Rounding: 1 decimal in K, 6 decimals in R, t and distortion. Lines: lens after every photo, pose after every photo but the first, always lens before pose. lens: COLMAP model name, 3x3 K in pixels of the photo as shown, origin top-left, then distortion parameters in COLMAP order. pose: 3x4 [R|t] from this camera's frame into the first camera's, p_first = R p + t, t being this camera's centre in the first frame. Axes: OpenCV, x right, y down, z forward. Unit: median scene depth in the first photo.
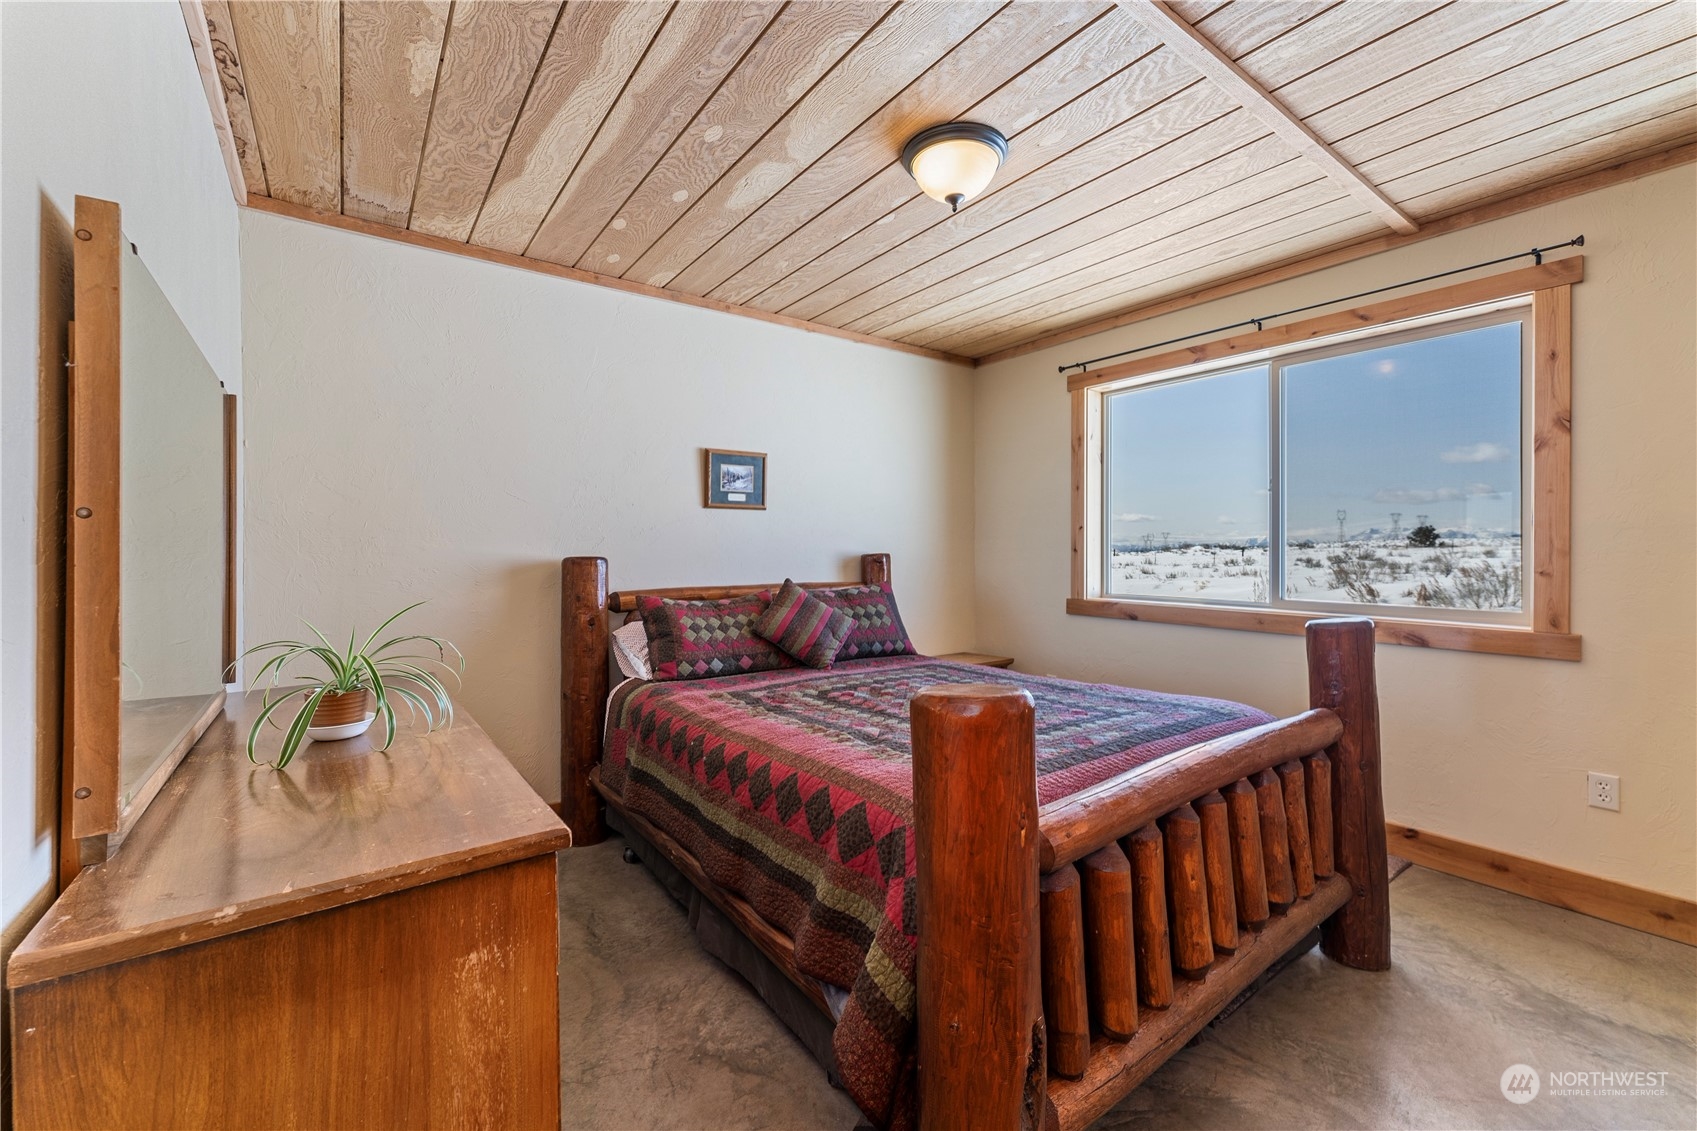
lens RADIAL K [[686.8, 0, 860.5], [0, 686.8, 552.9], [0, 0, 1]] dist [0.001802, -0.000327]
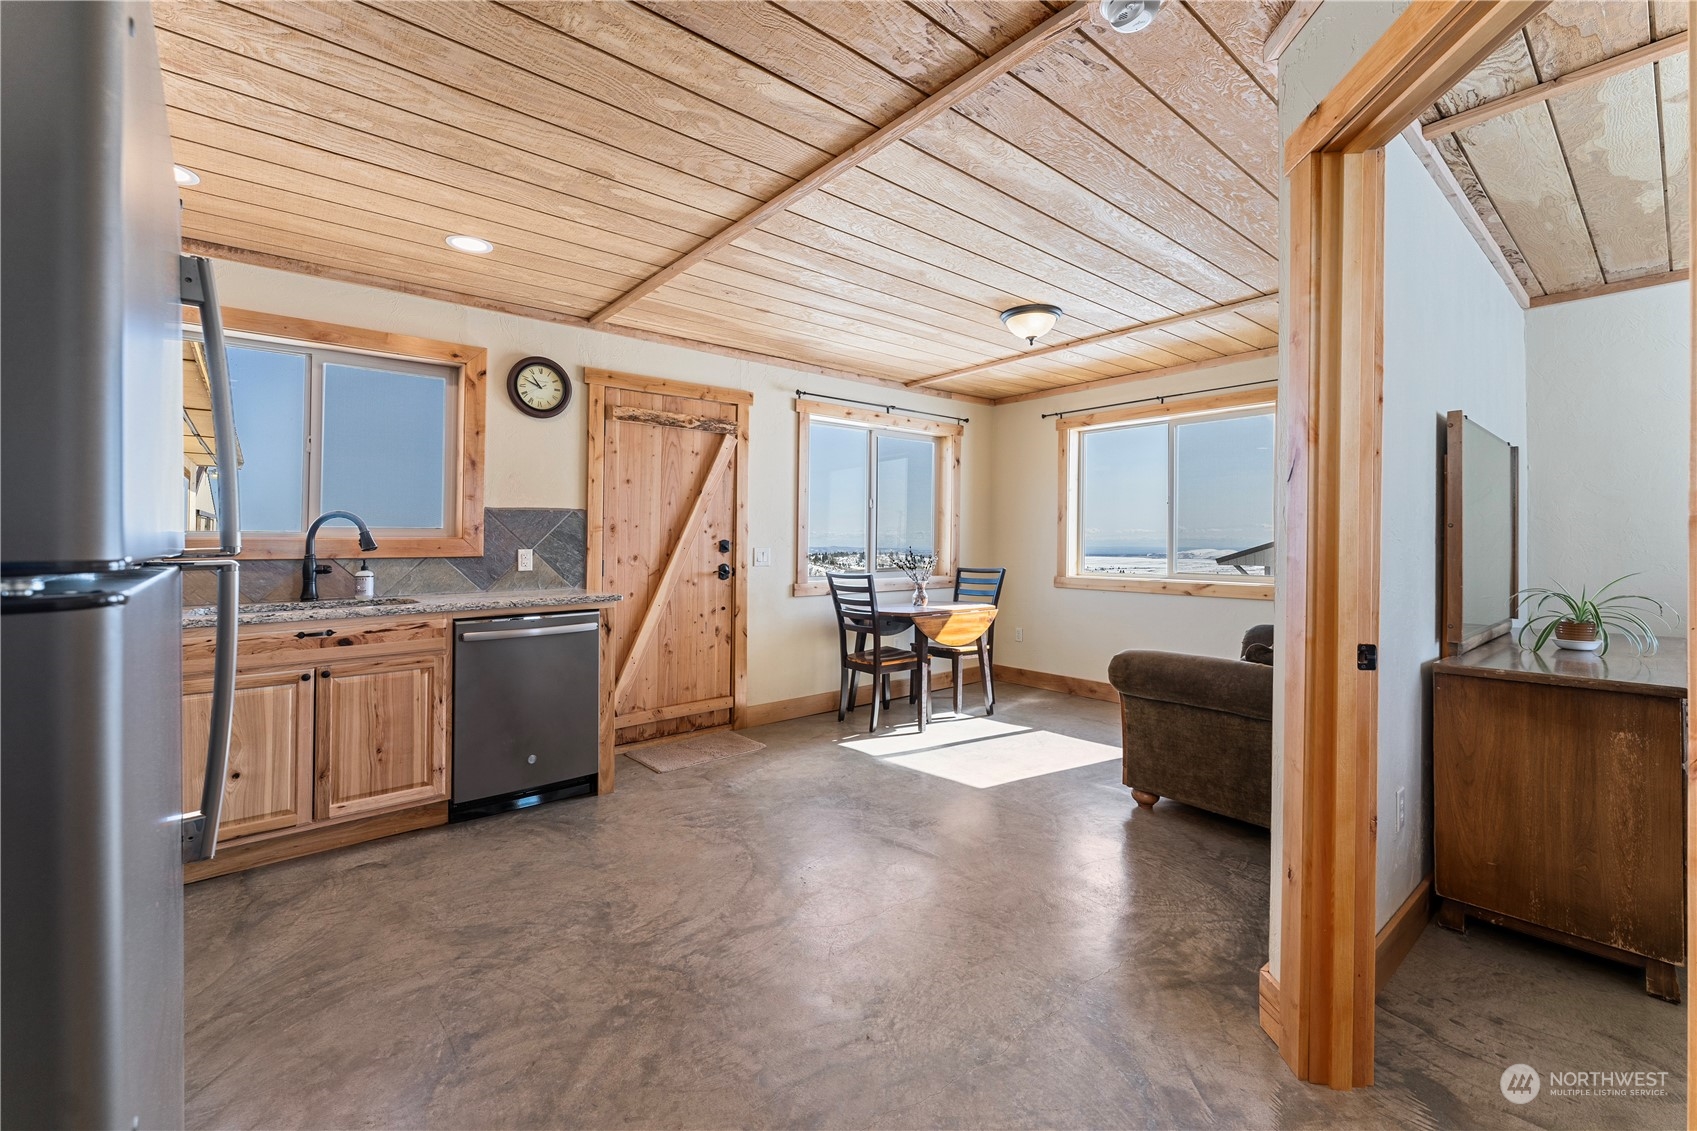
lens RADIAL K [[685.4, 0, 843.6], [0, 685.4, 550.1], [0, 0, 1]] dist [0.002056, -0.000133]
pose [[0.039033, 0.008153, -0.999205, 1.401637], [0.006072, 0.999946, 0.008397, -0.002206], [0.999219, -0.006395, 0.038982, -1.414780]]
